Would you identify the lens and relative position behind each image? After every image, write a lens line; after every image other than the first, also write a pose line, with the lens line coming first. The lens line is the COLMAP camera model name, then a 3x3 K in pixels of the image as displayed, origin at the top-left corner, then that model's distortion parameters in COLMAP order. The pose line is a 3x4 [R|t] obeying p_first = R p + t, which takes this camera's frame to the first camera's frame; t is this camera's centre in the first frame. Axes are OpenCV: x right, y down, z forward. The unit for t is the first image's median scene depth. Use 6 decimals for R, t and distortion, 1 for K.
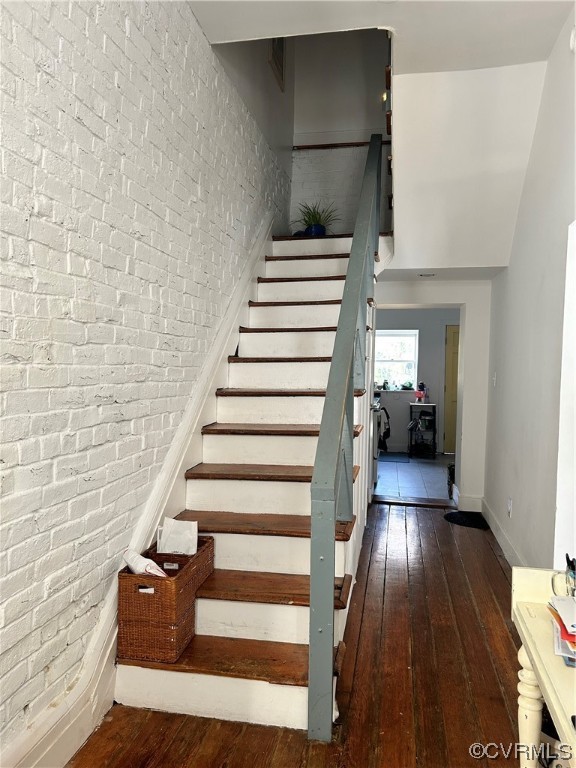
lens RADIAL K [[589.1, 0, 286.1], [0, 589.1, 383.6], [0, 0, 1]] dist [0.066005, 0.001122]
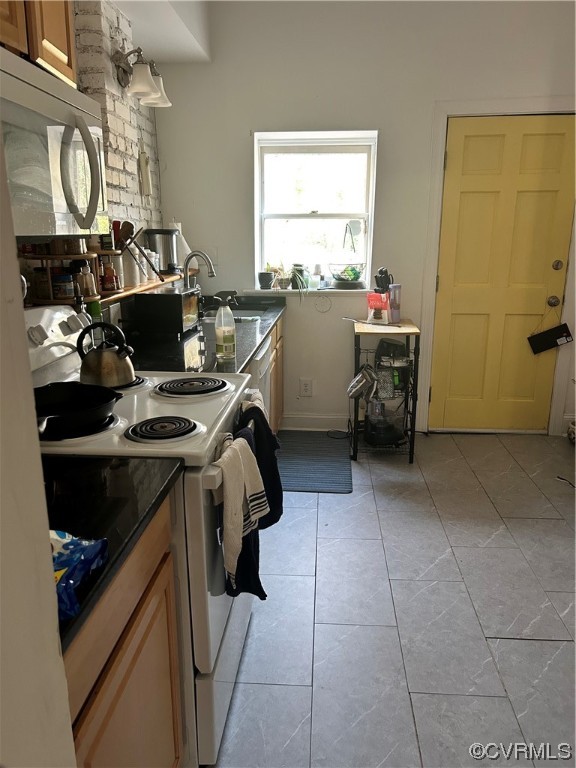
lens RADIAL K [[589.1, 0, 288.9], [0, 589.1, 385.5], [0, 0, 1]] dist [0.066005, 0.001122]
pose [[0.994905, -0.042731, 0.091319, 0.125544], [0.020198, 0.971857, 0.234702, -0.021687], [-0.098778, -0.231662, 0.967768, 0.599075]]
